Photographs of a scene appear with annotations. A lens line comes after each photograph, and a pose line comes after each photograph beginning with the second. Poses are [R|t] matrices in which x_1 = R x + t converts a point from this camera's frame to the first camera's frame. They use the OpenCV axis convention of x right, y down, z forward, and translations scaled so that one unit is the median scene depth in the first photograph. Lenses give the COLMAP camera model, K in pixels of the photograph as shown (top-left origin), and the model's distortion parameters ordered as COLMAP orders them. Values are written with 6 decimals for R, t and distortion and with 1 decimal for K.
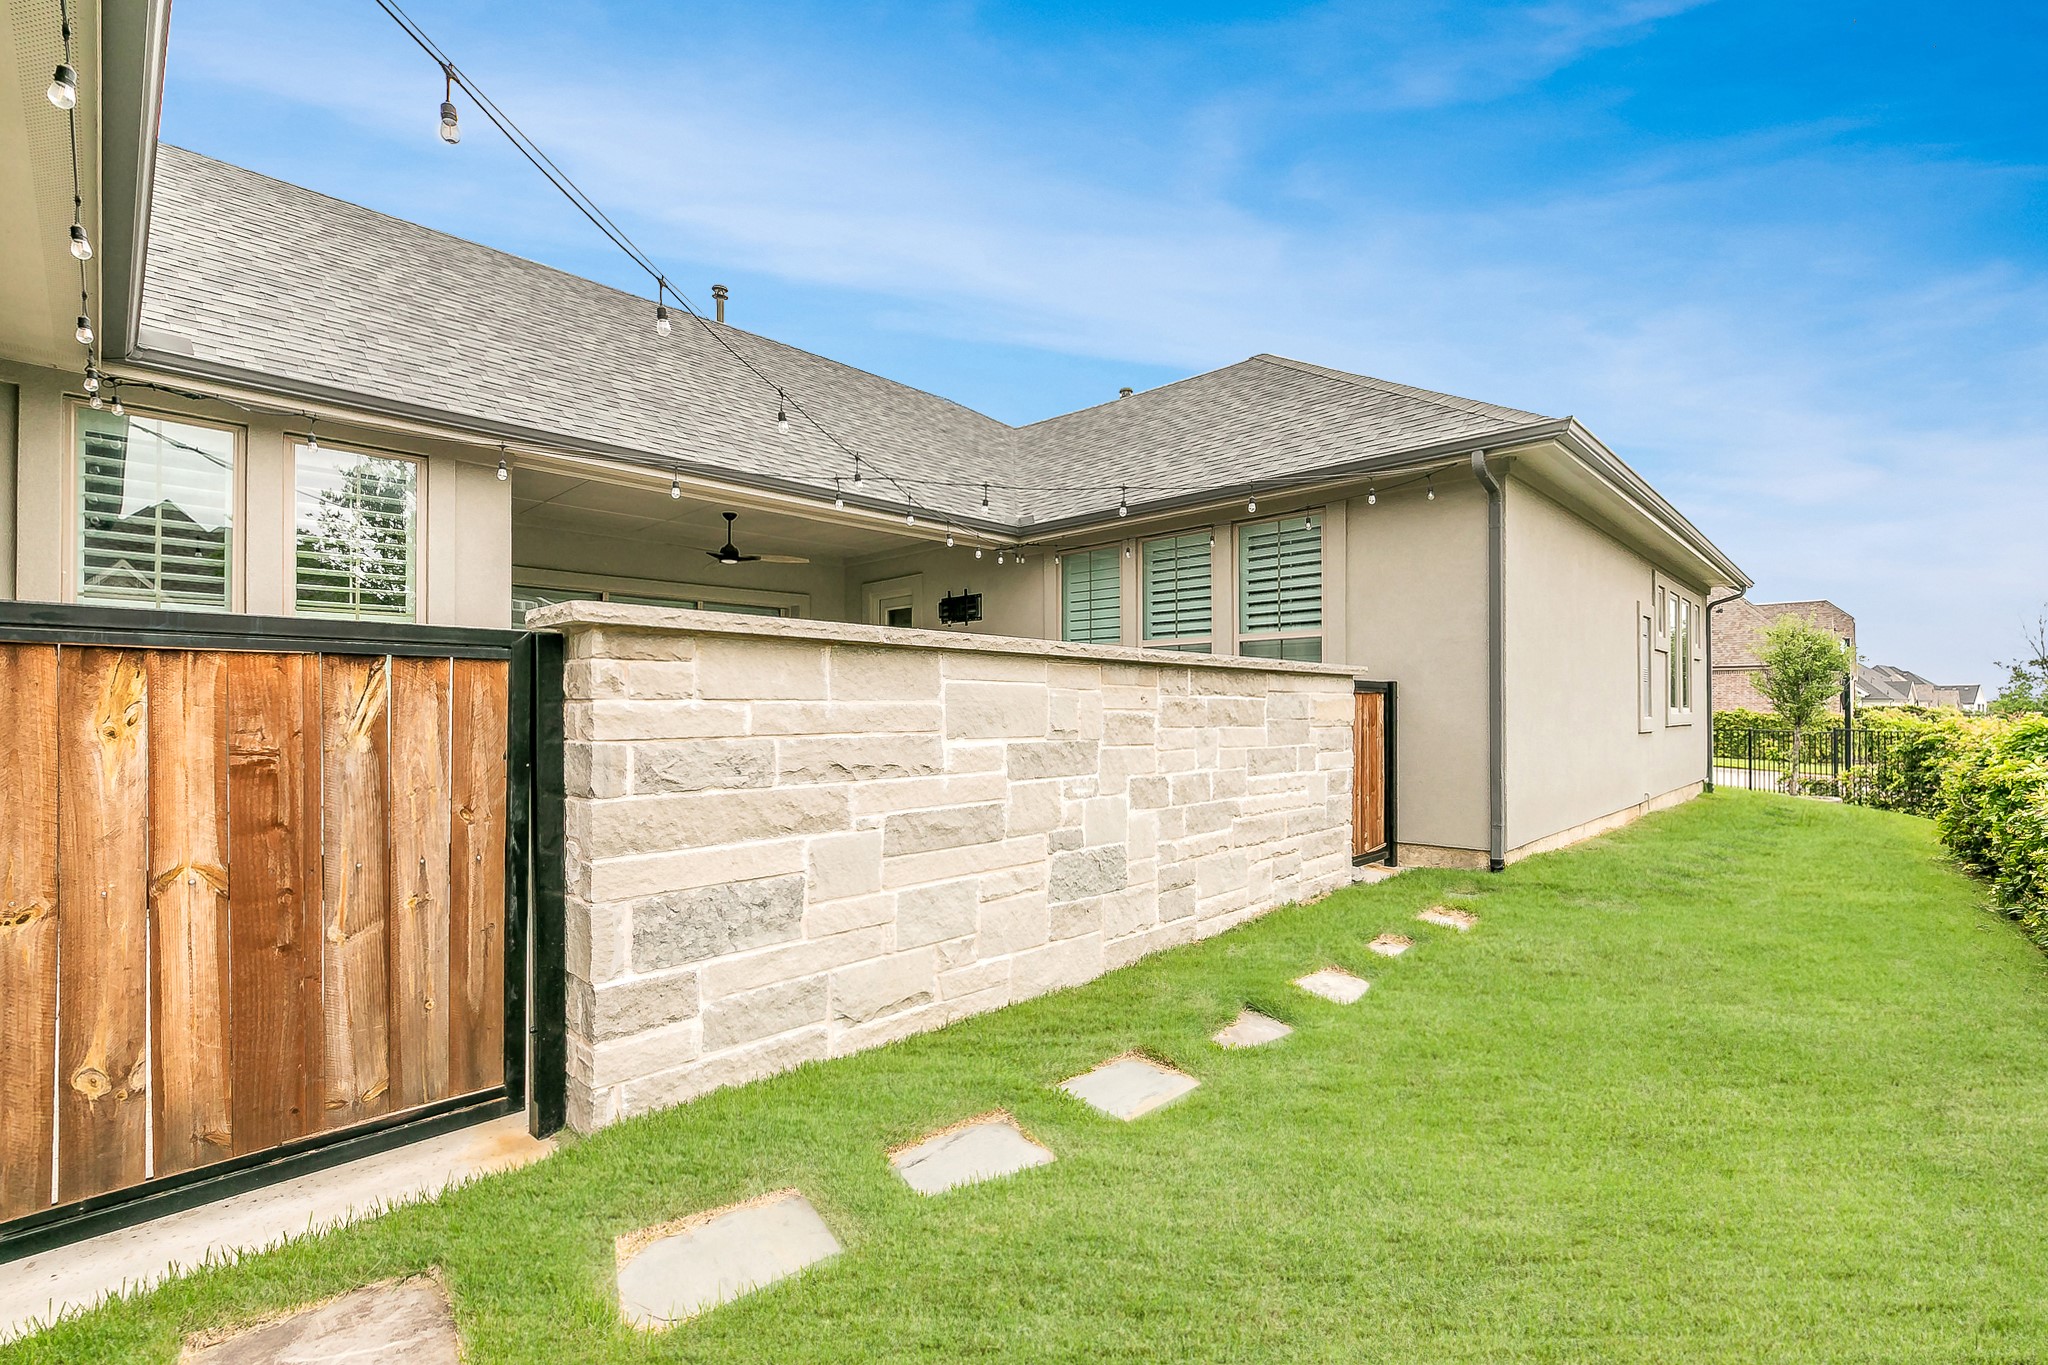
lens RADIAL K [[901.6, 0, 1022.3], [0, 901.6, 711.7], [0, 0, 1]] dist [0.000768, -0.000137]
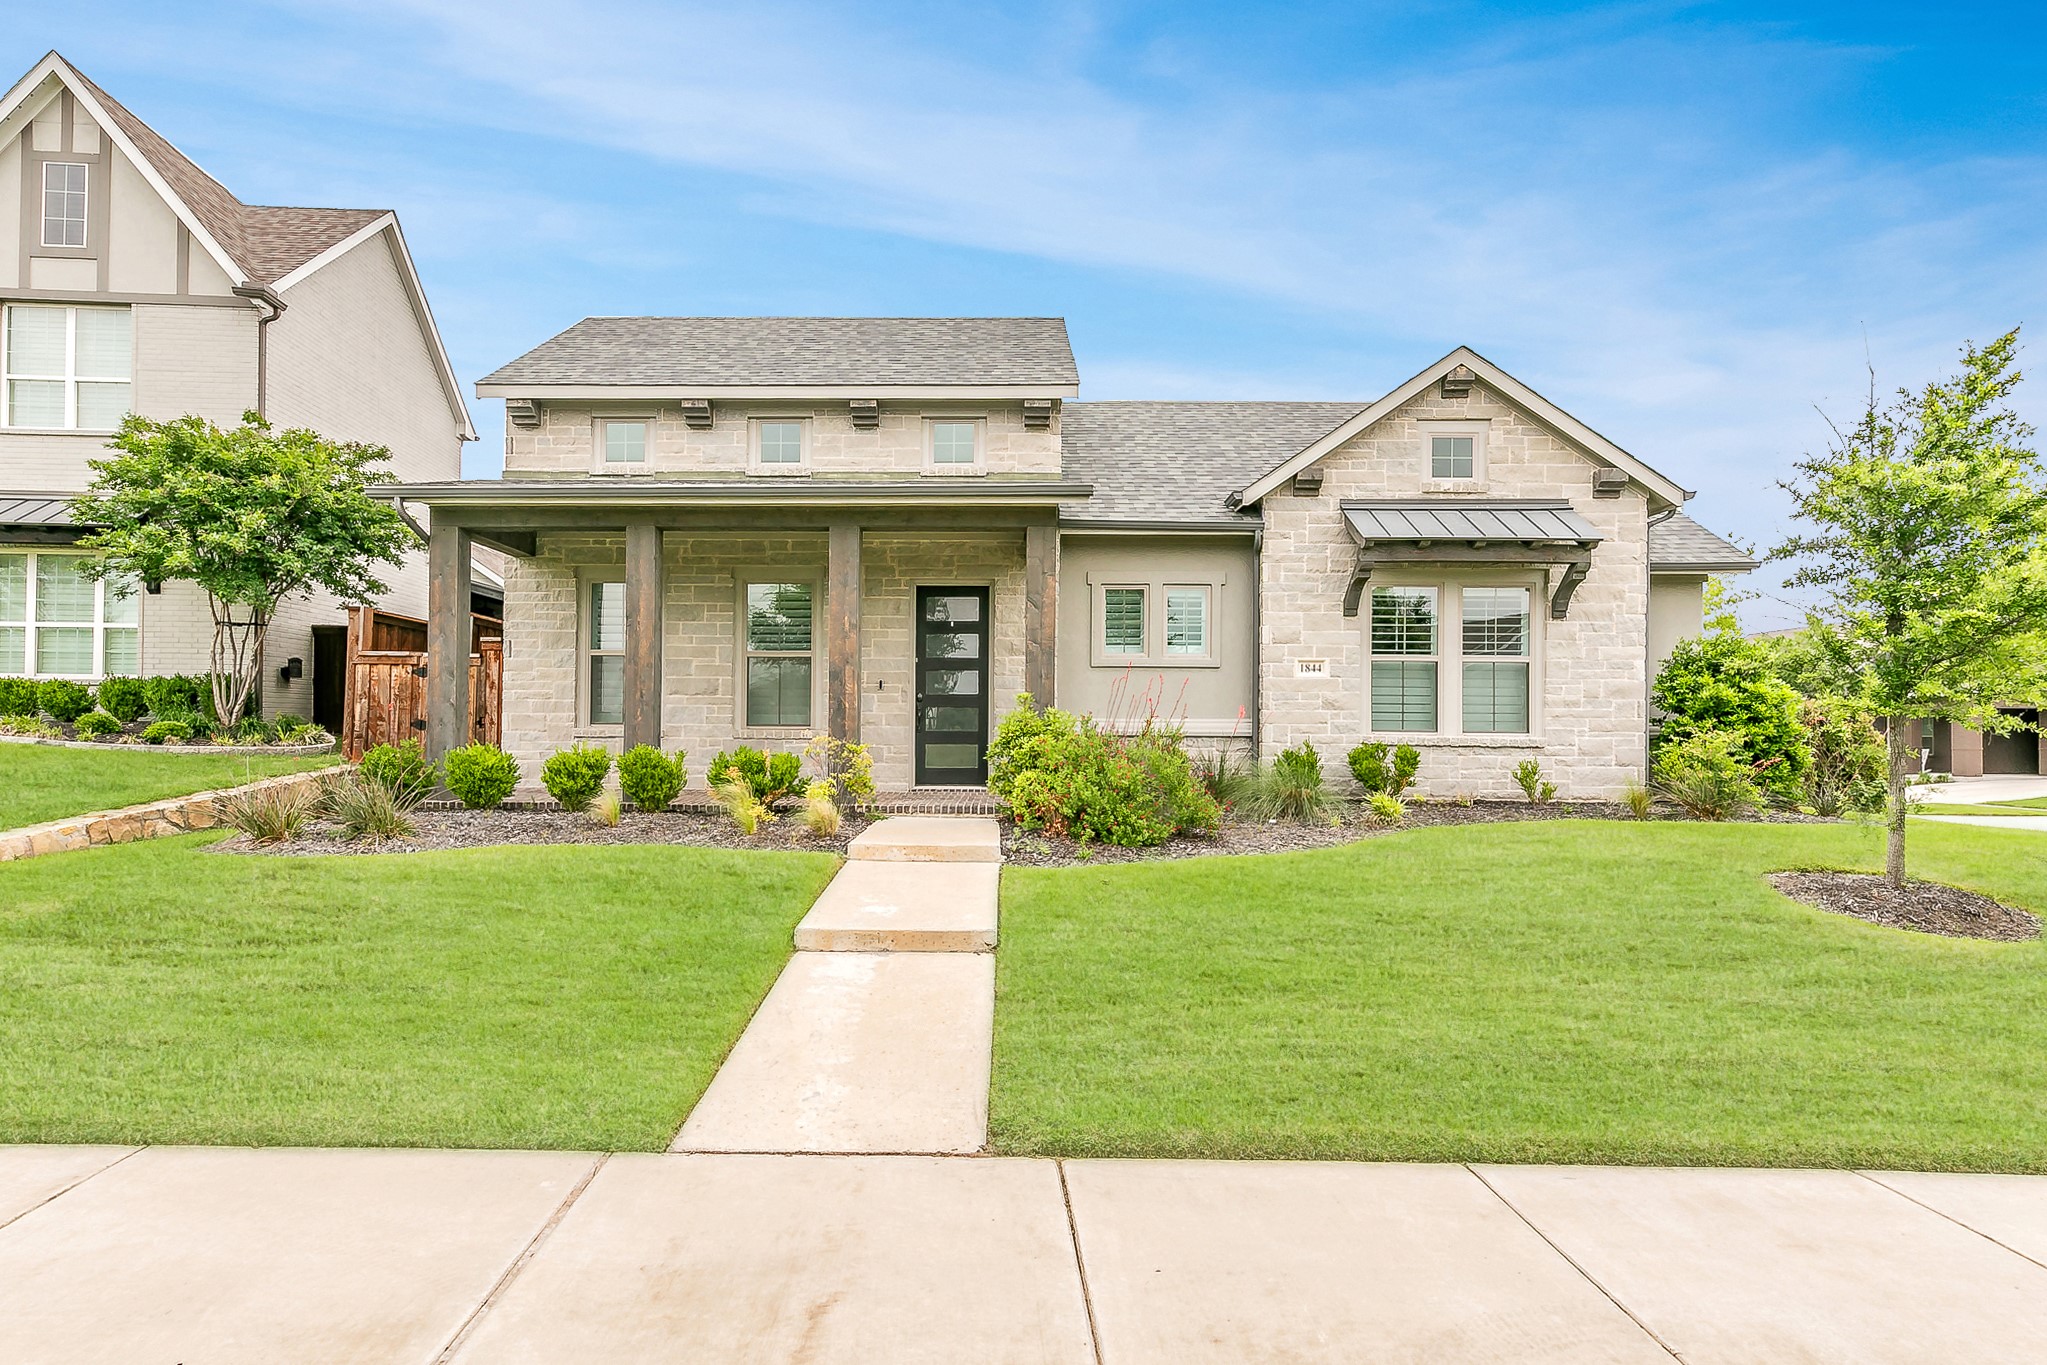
lens RADIAL K [[981.0, 0, 1023.4], [0, 981.0, 624.9], [0, 0, 1]] dist [0.001619, -0.000279]
pose [[0.999968, 0.006544, -0.004593, 0.870358], [-0.006551, 0.999977, -0.001520, 0.004369], [0.004583, 0.001550, 0.999988, -0.066804]]
